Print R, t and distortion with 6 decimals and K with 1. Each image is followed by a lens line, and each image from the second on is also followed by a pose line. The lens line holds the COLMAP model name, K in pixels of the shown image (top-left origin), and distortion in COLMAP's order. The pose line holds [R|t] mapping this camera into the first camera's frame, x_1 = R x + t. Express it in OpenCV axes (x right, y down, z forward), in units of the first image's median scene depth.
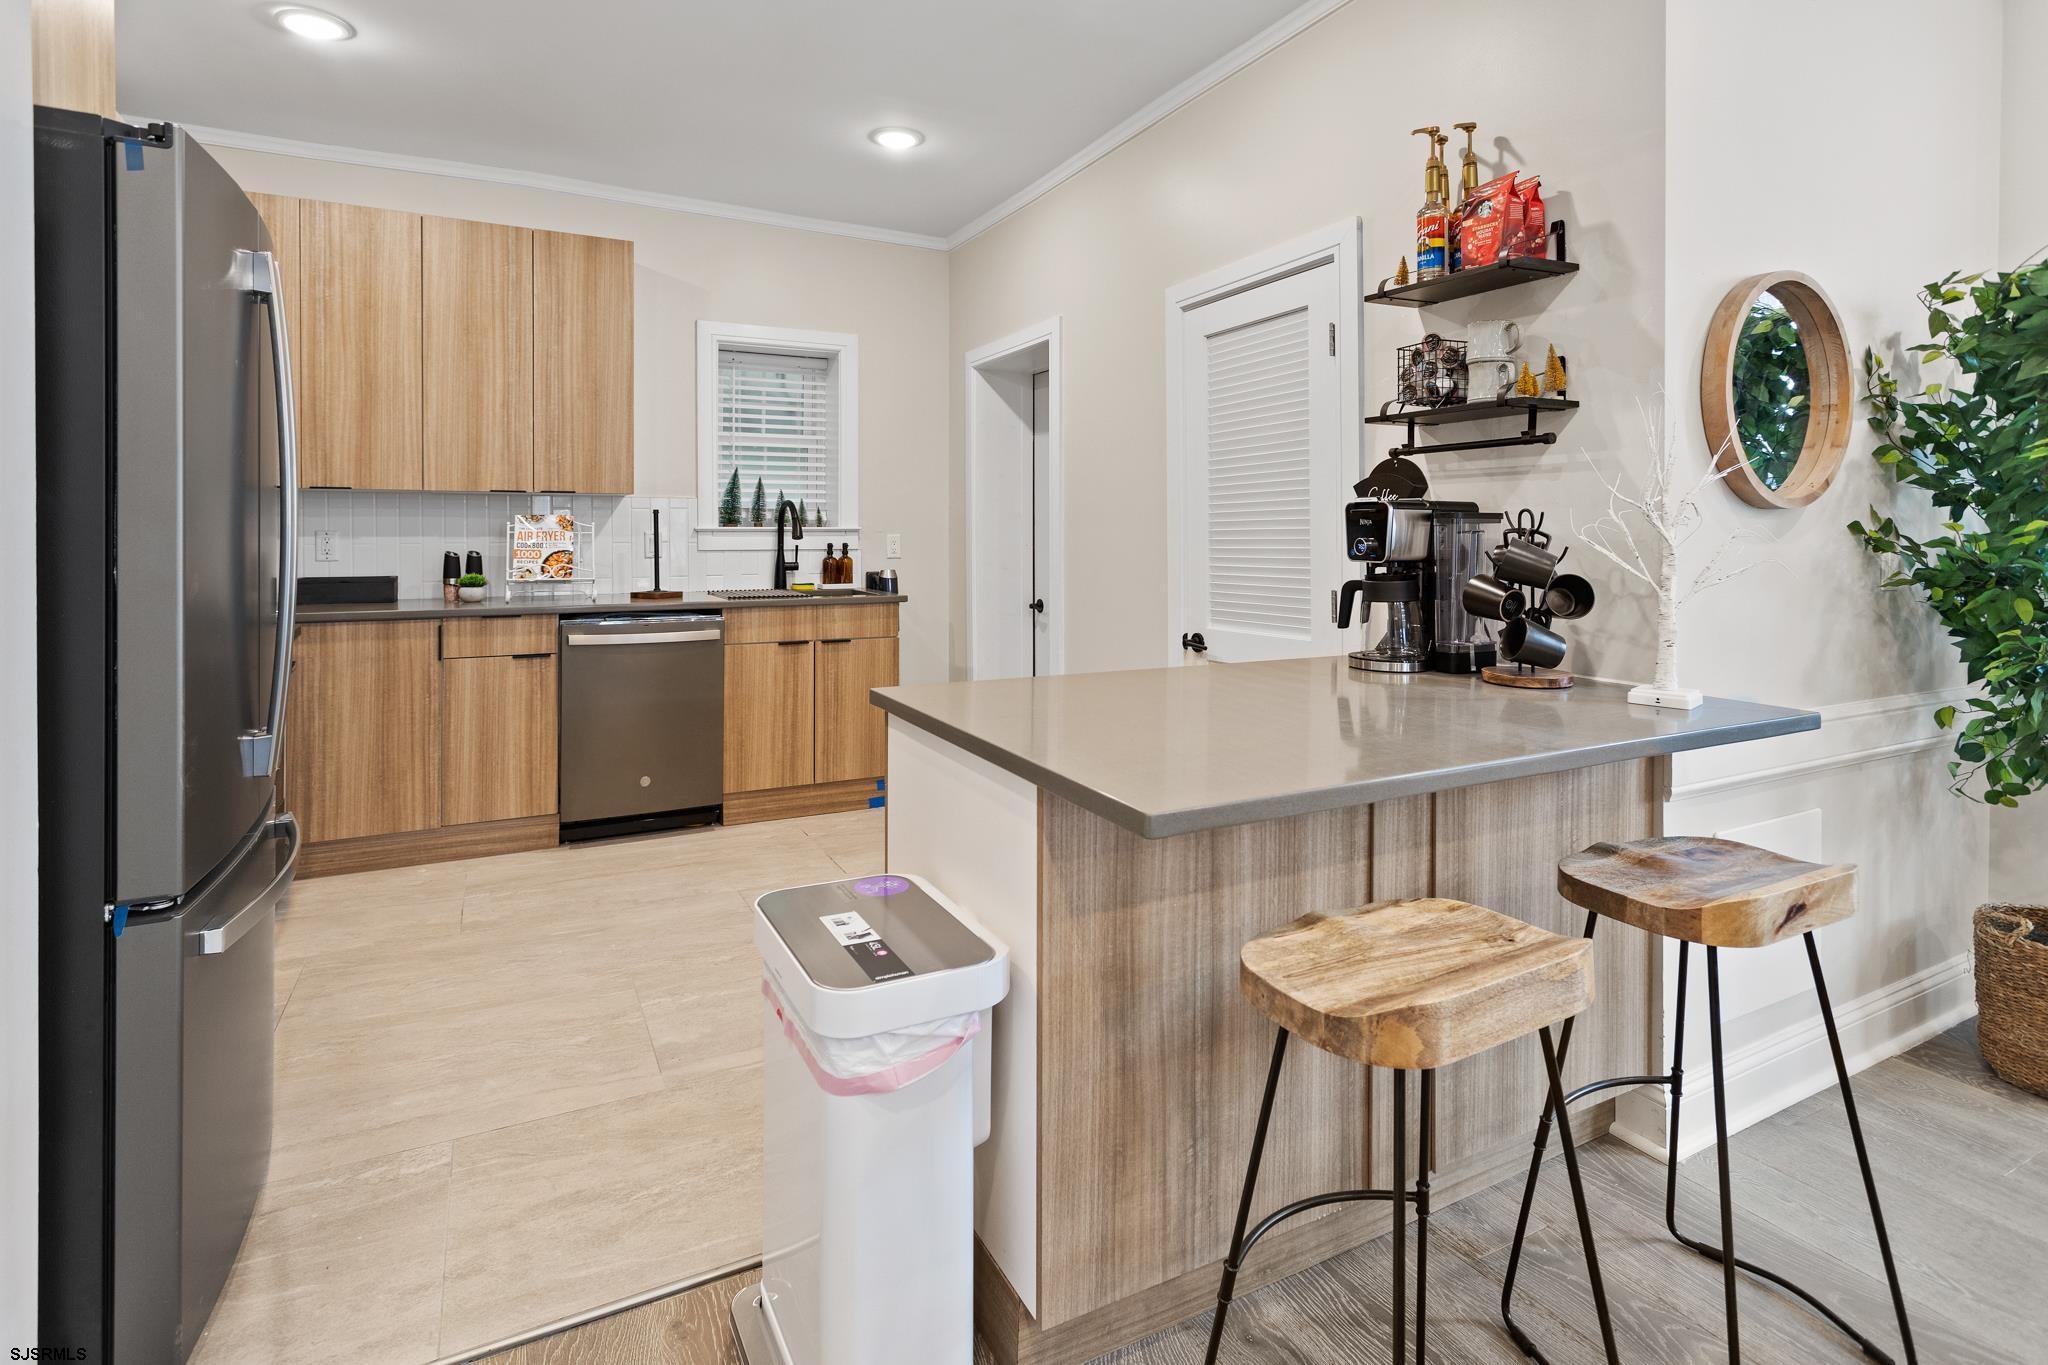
lens RADIAL K [[1014.6, 0, 1037.0], [0, 1014.6, 535.0], [0, 0, 1]] dist [-0.026858, 0.011253]
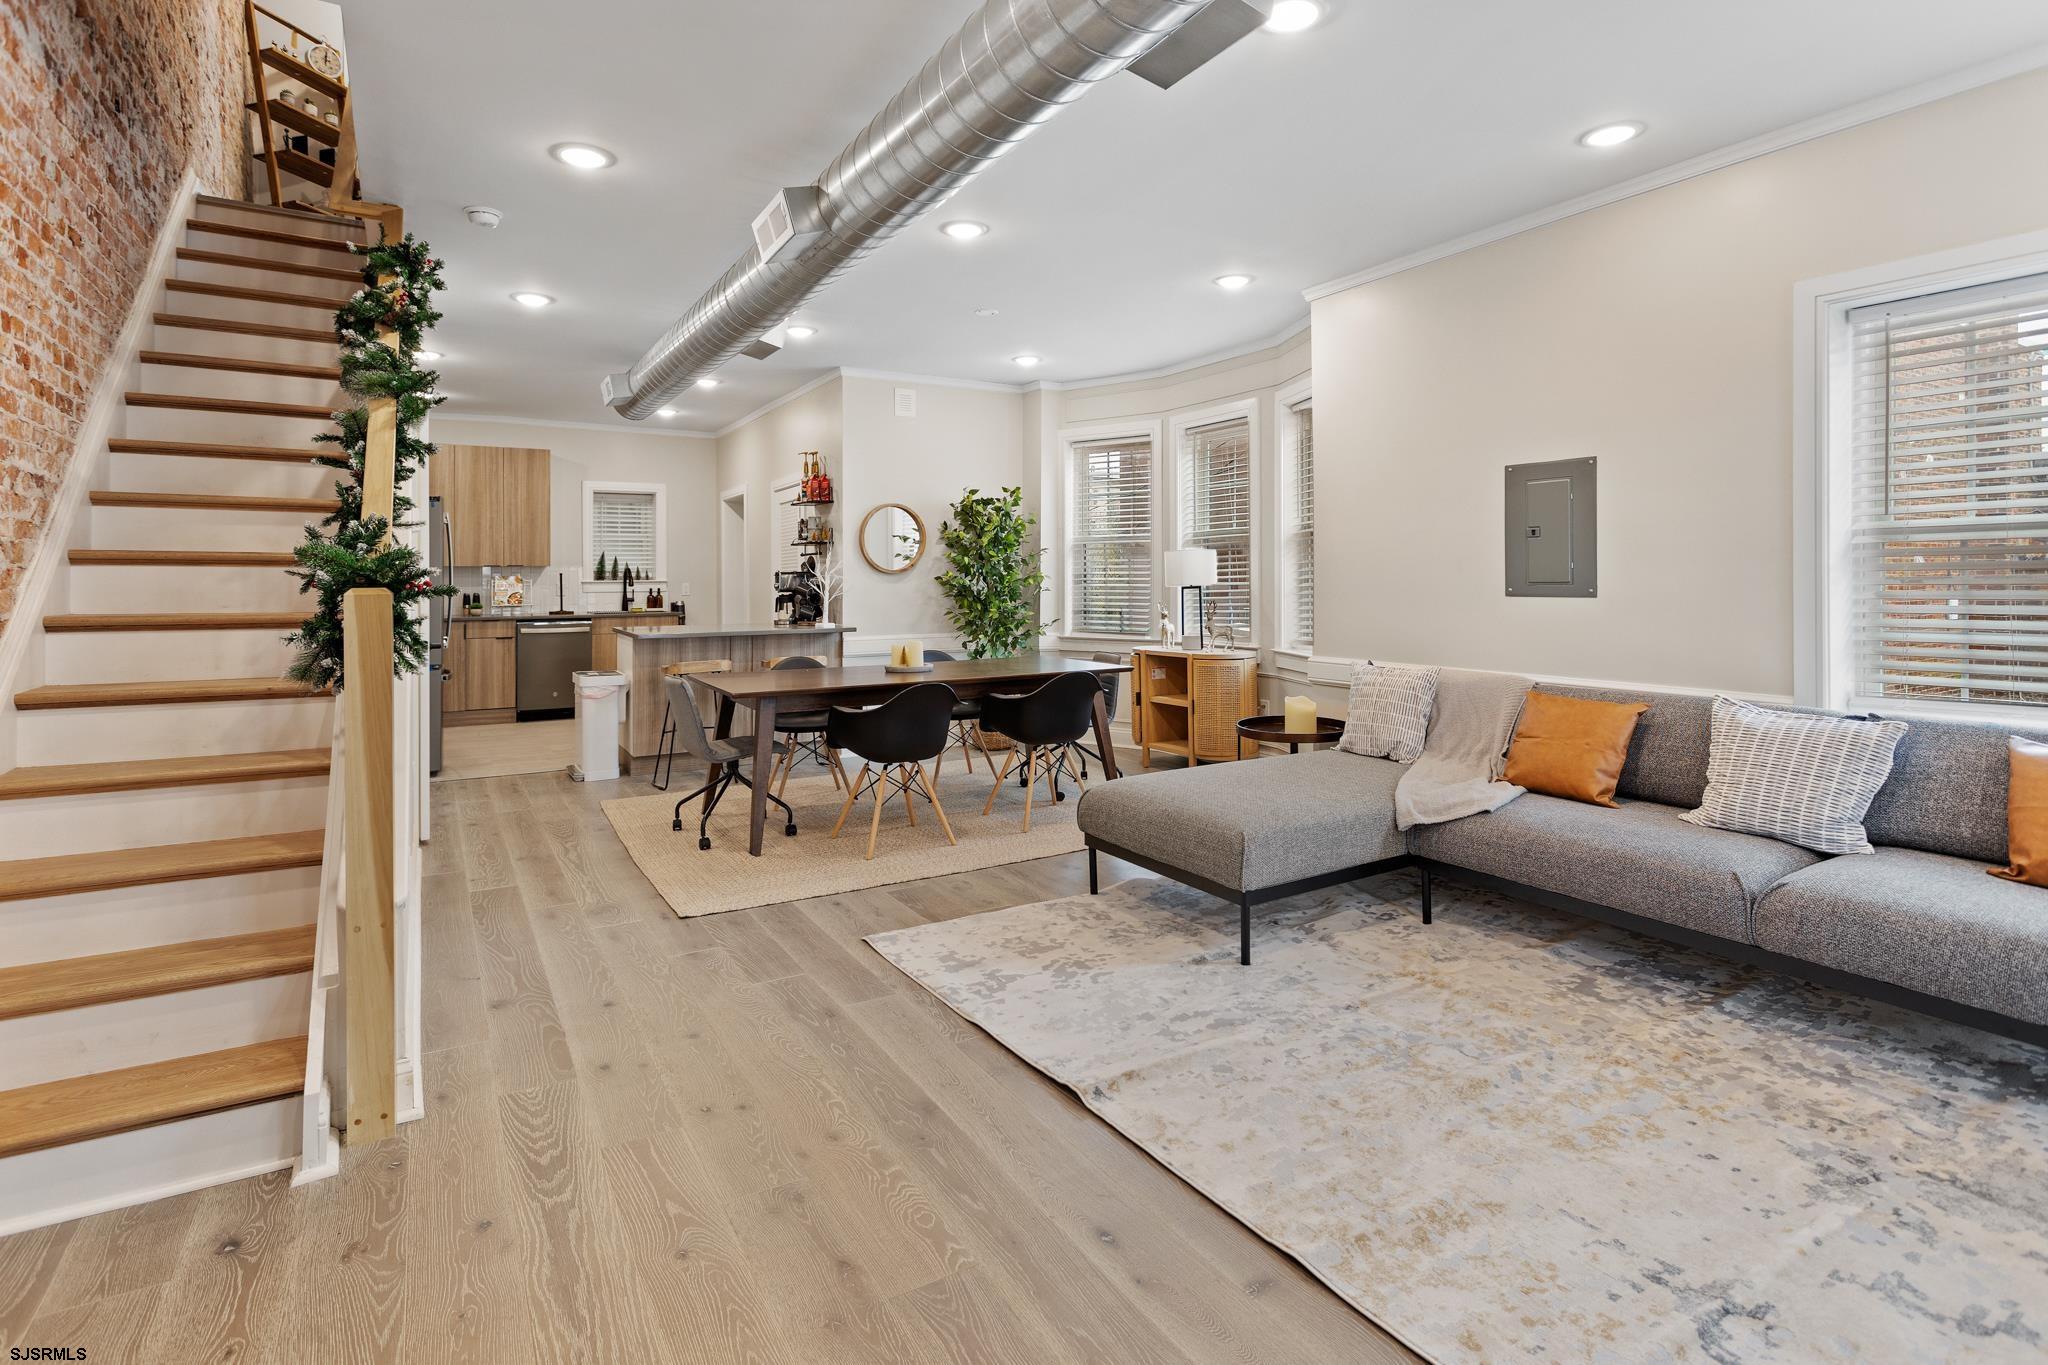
lens RADIAL K [[1014.6, 0, 1034.1], [0, 1014.6, 570.3], [0, 0, 1]] dist [-0.026858, 0.011253]
pose [[0.998335, -0.008360, 0.057068, 0.553114], [0.009100, 0.999878, -0.012718, 0.005937], [-0.056955, 0.013216, 0.998289, -1.315032]]
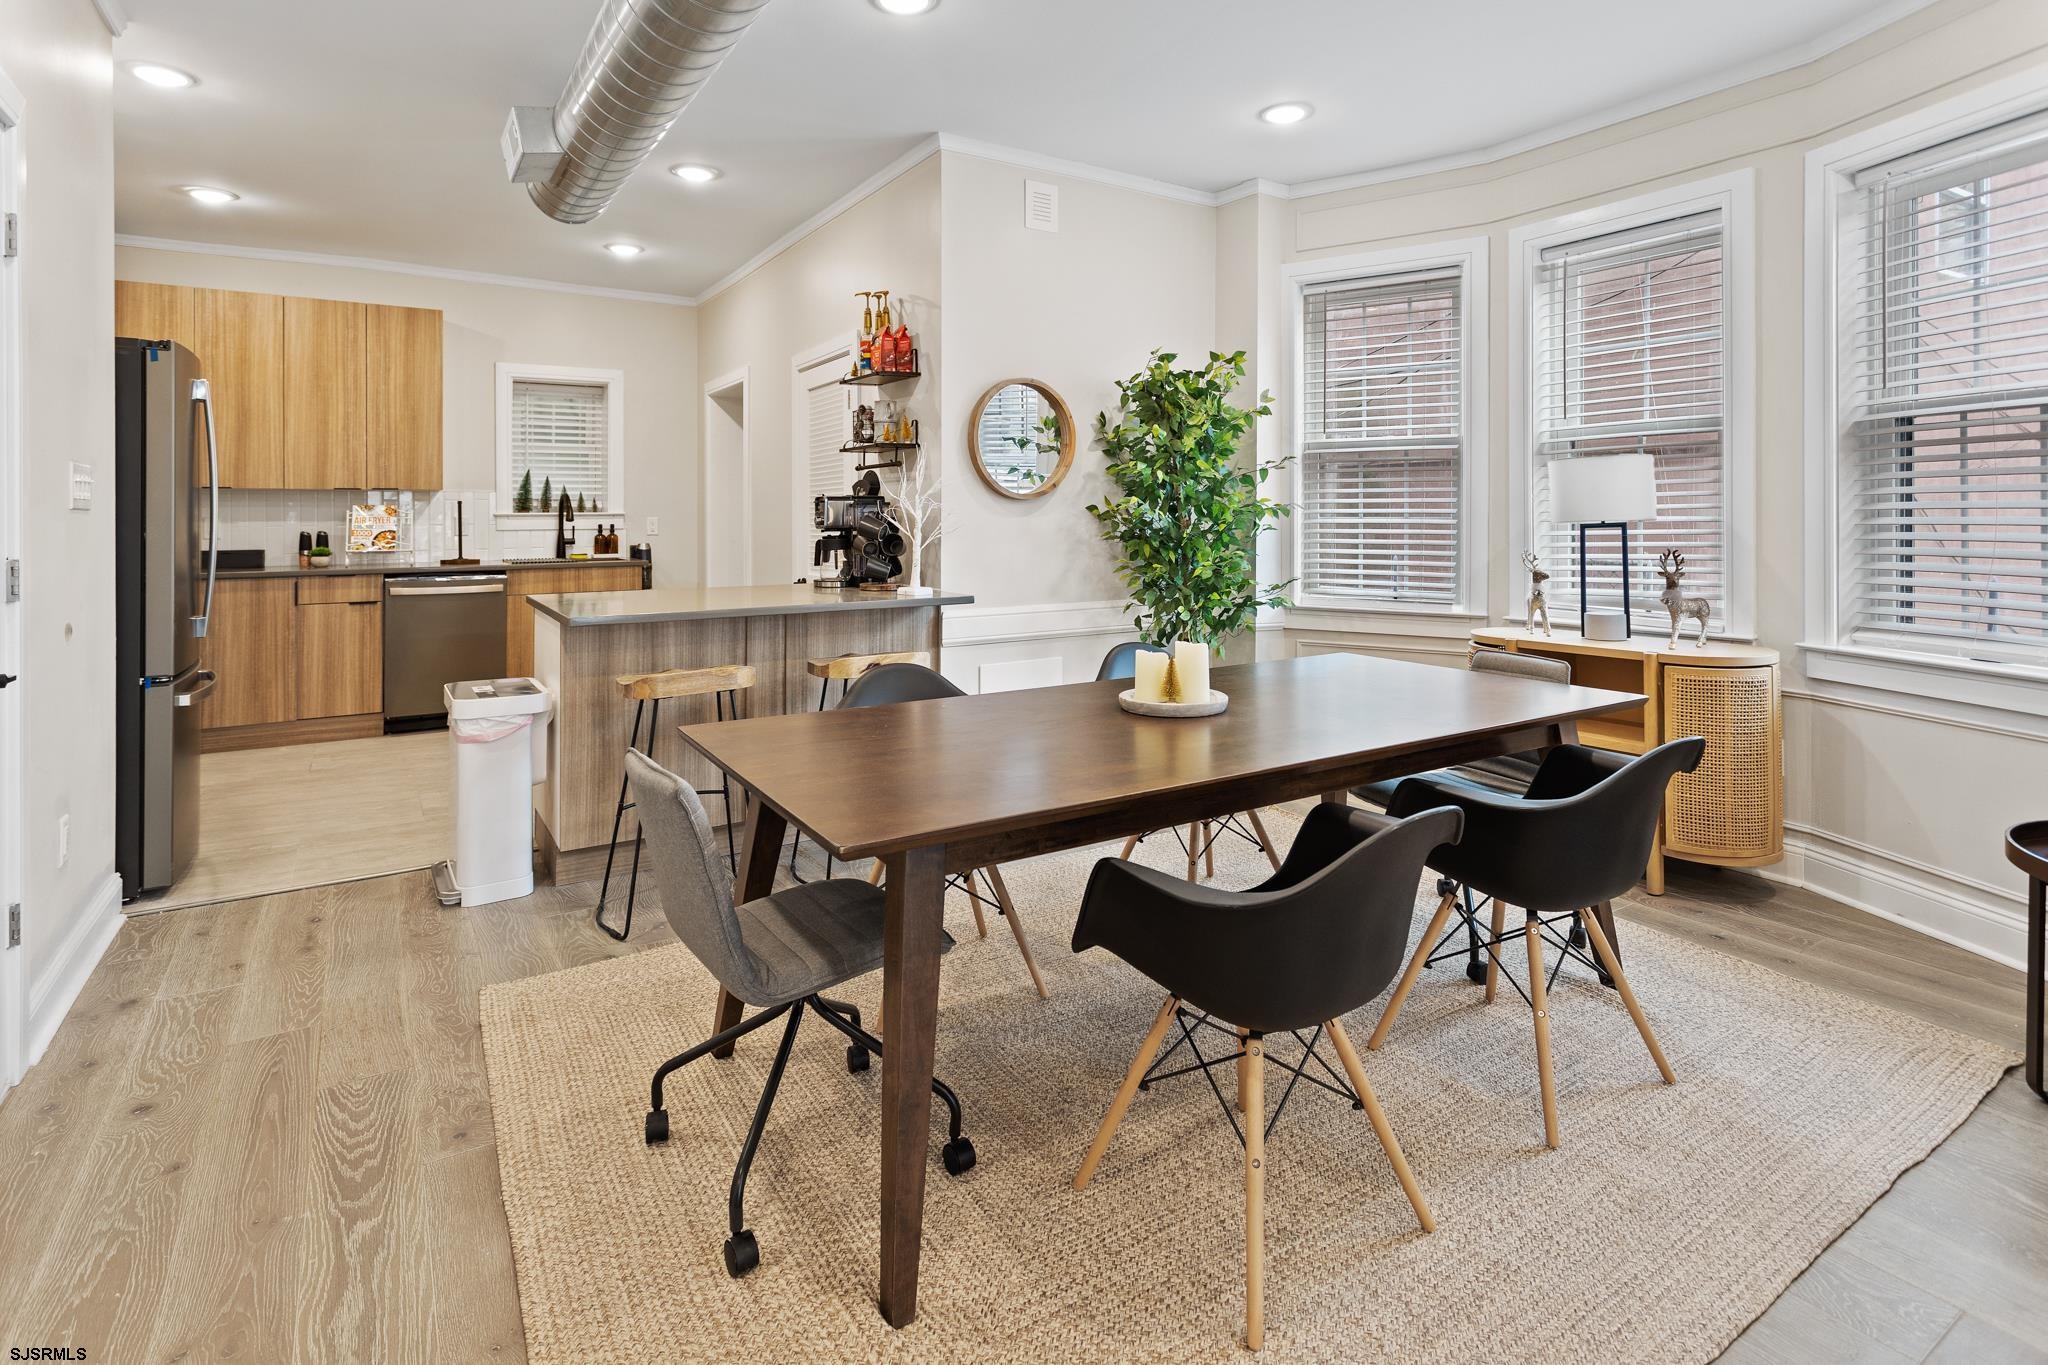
lens RADIAL K [[1014.6, 0, 1029.9], [0, 1014.6, 504.4], [0, 0, 1]] dist [-0.026858, 0.011253]
pose [[0.995675, -0.006415, 0.092682, 0.306823], [0.007762, 0.999869, -0.014173, 0.006362], [-0.092579, 0.014831, 0.995595, -0.507370]]
